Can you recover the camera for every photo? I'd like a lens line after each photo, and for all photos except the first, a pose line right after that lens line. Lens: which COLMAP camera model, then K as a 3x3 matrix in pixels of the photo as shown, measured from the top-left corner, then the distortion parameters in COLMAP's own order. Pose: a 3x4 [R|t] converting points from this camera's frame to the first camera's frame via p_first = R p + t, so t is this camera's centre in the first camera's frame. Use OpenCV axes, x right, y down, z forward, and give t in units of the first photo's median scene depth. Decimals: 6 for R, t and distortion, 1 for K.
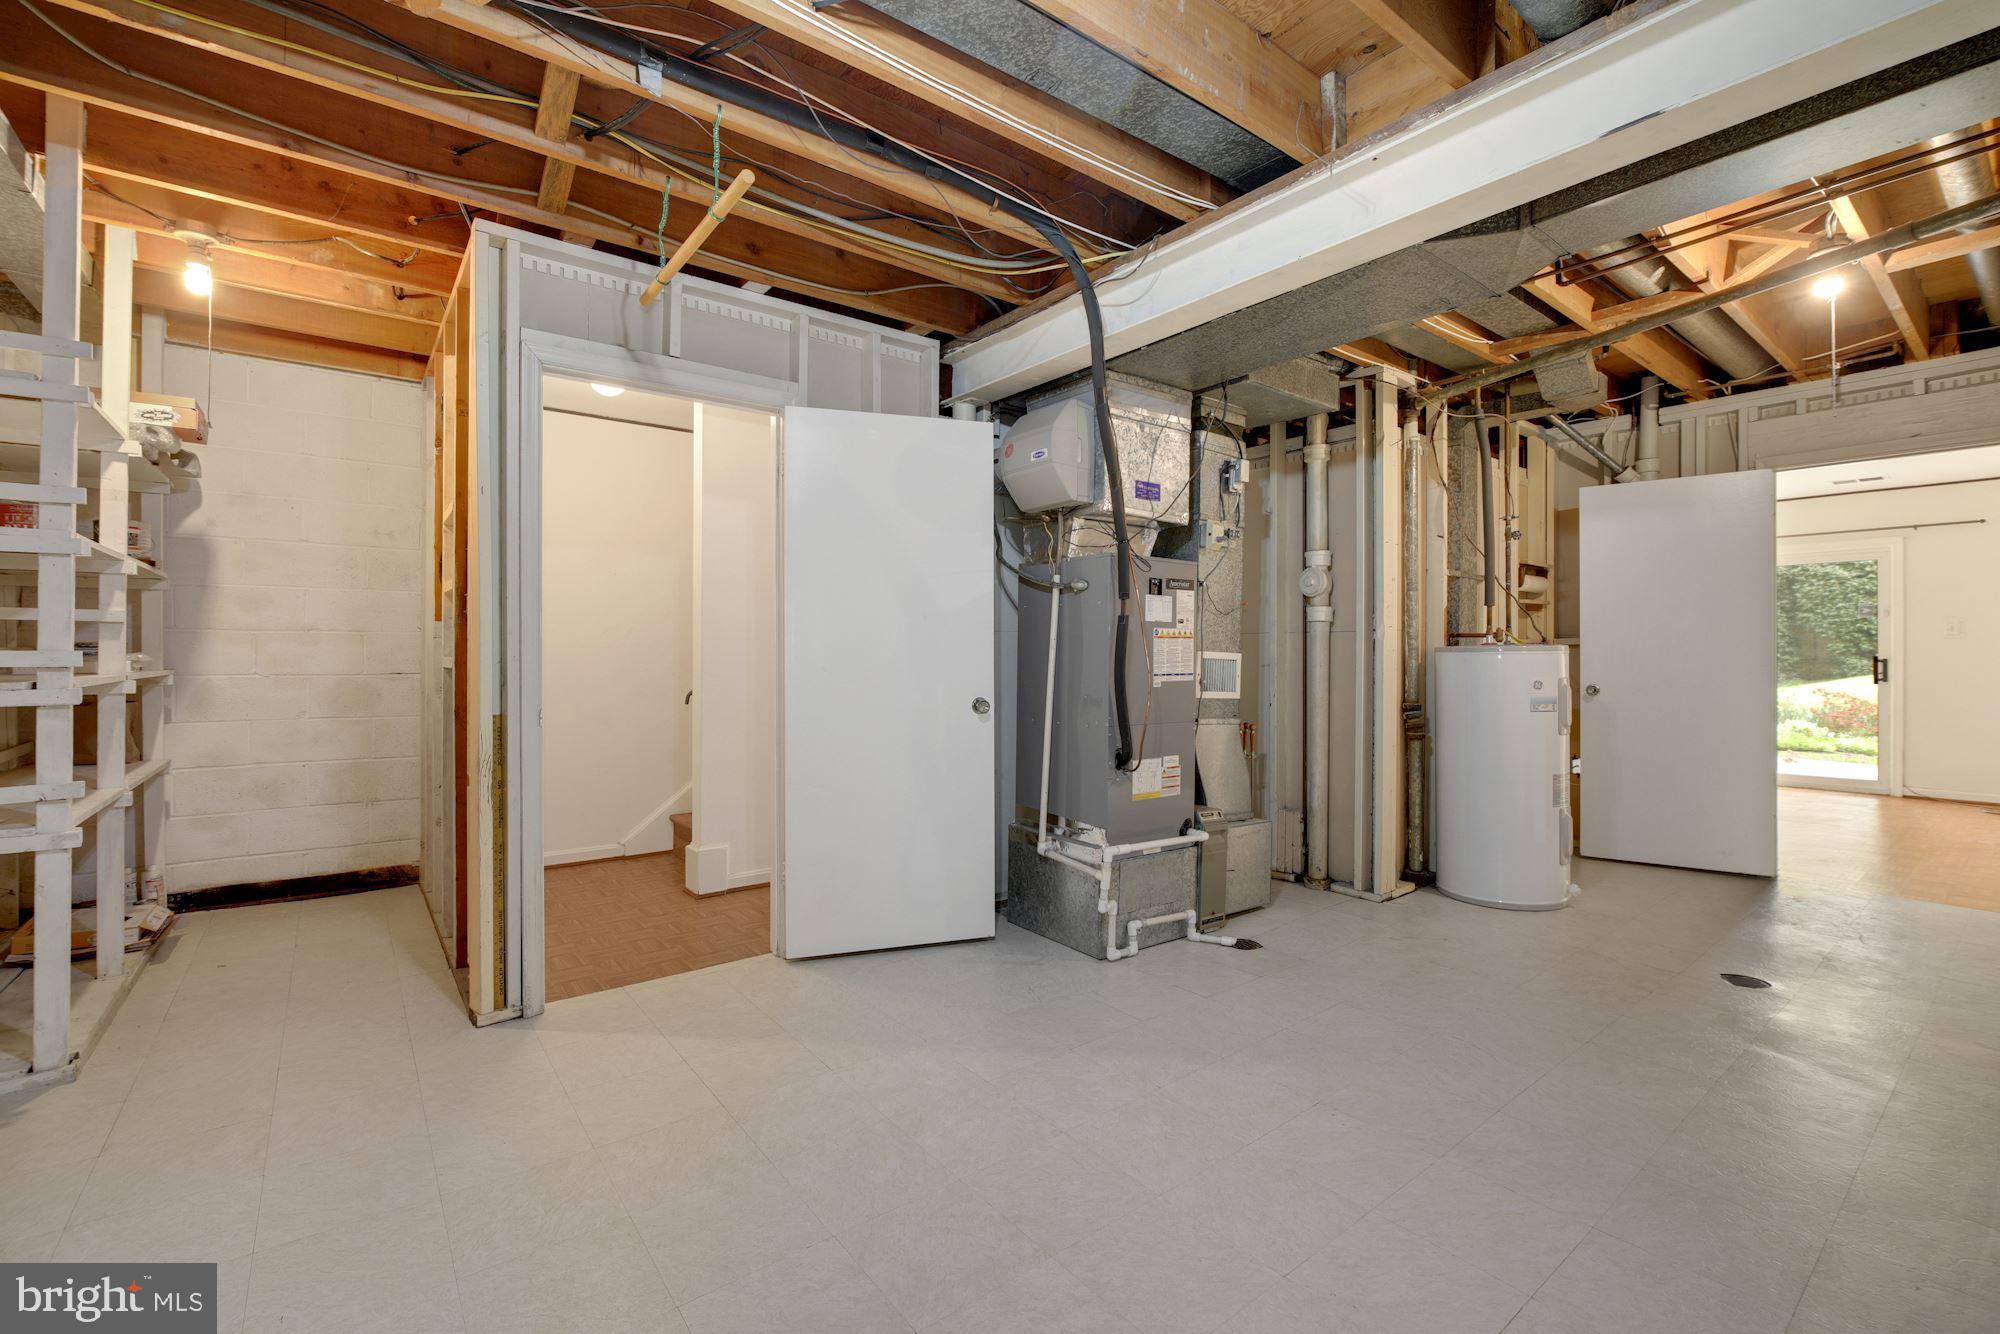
lens RADIAL K [[868.2, 0, 1000.0], [0, 868.2, 667.0], [0, 0, 1]] dist [0.000030, 0.000026]
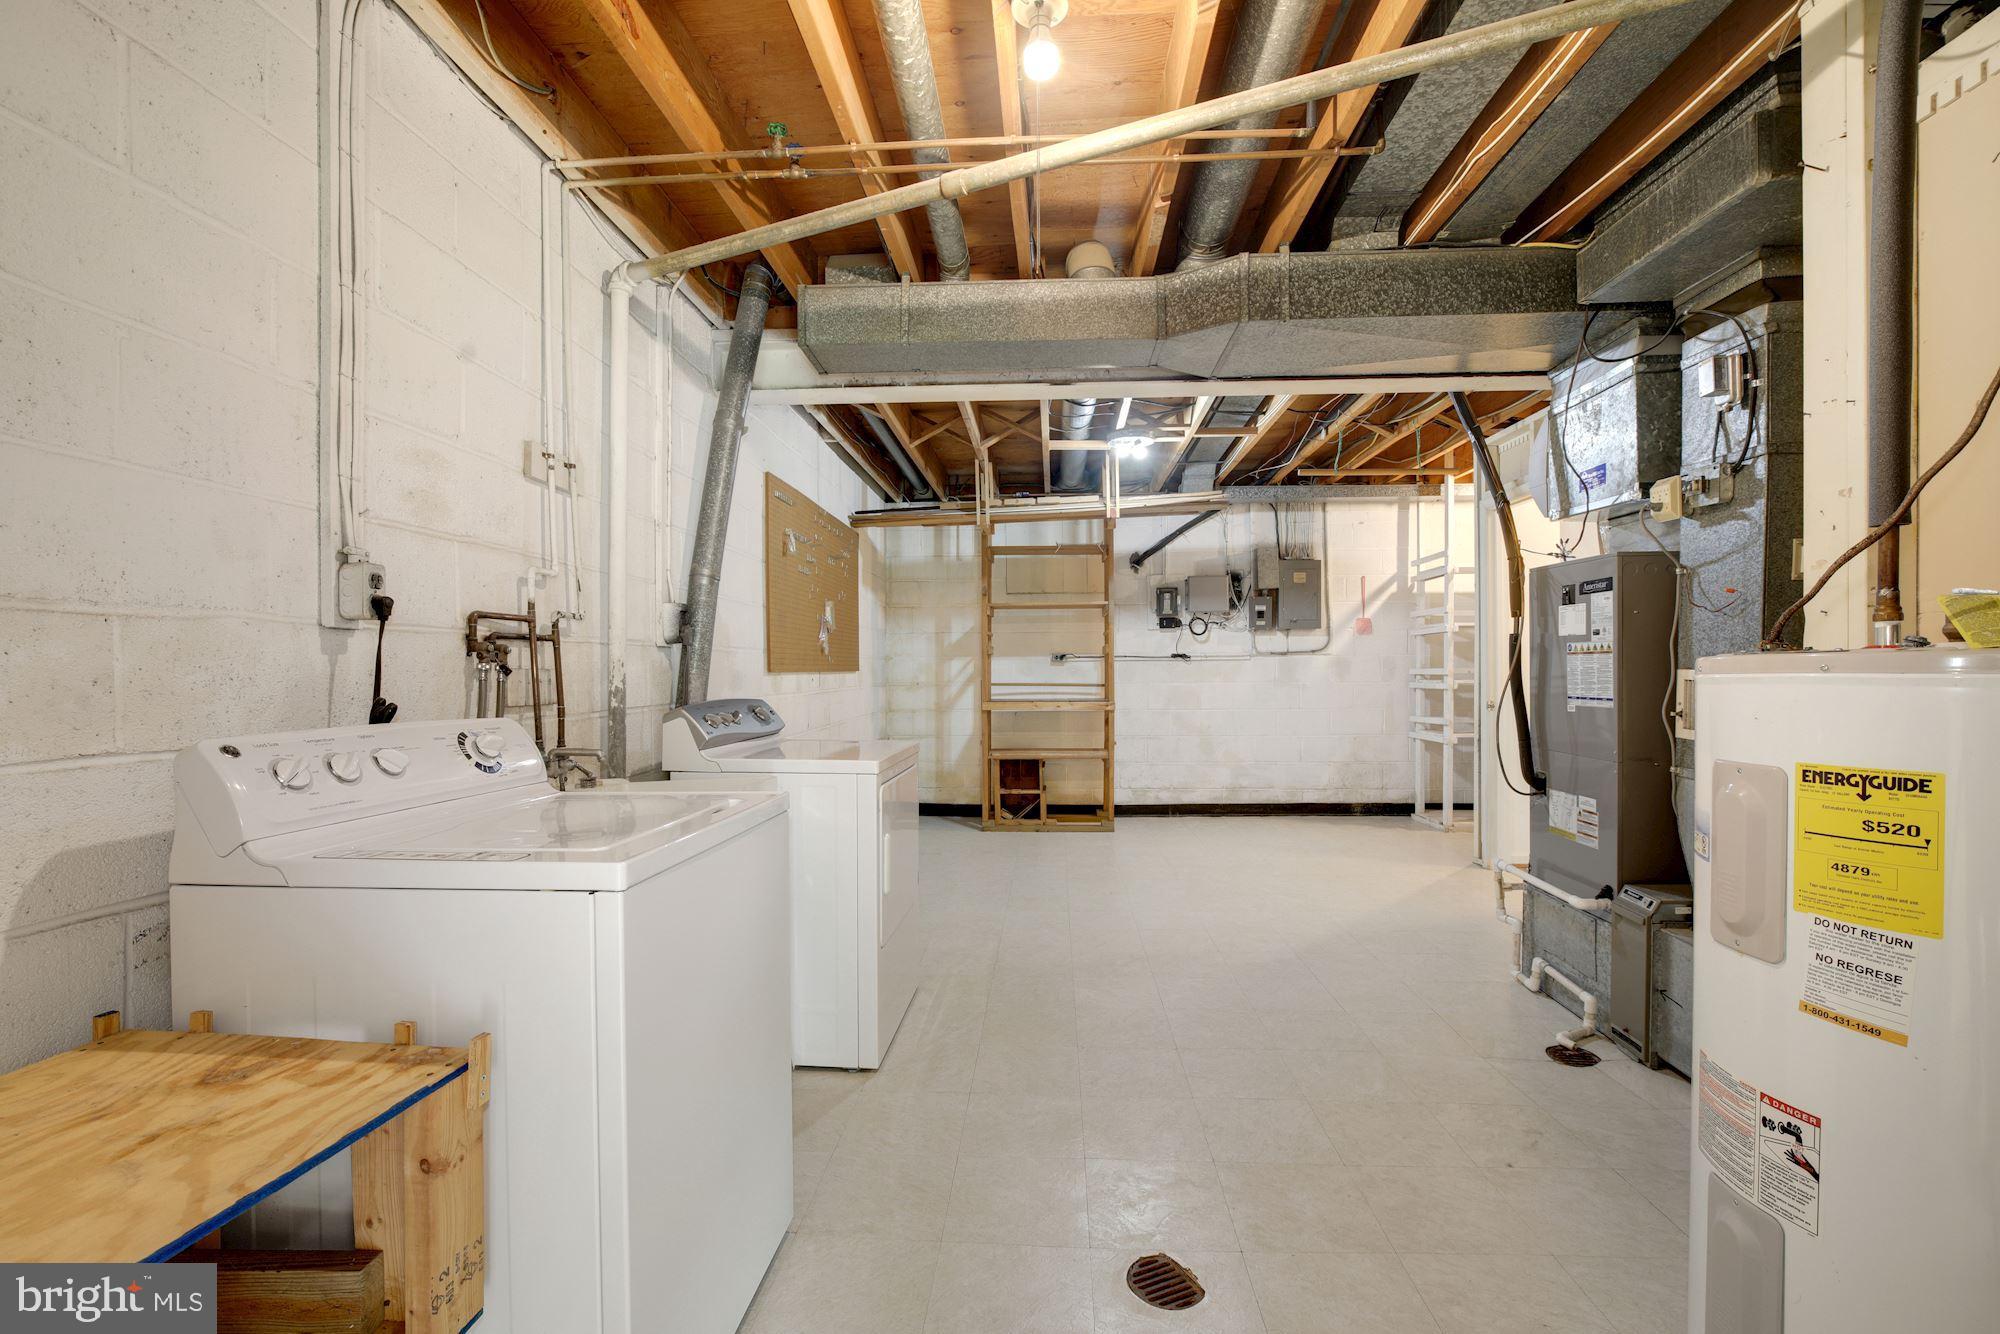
lens RADIAL K [[868.2, 0, 1000.0], [0, 868.2, 667.0], [0, 0, 1]] dist [0.000030, 0.000026]
pose [[-0.654270, 0.005918, -0.756238, 1.184593], [0.003319, 0.999982, 0.004954, -0.026983], [0.756254, 0.000731, -0.654278, 1.120678]]
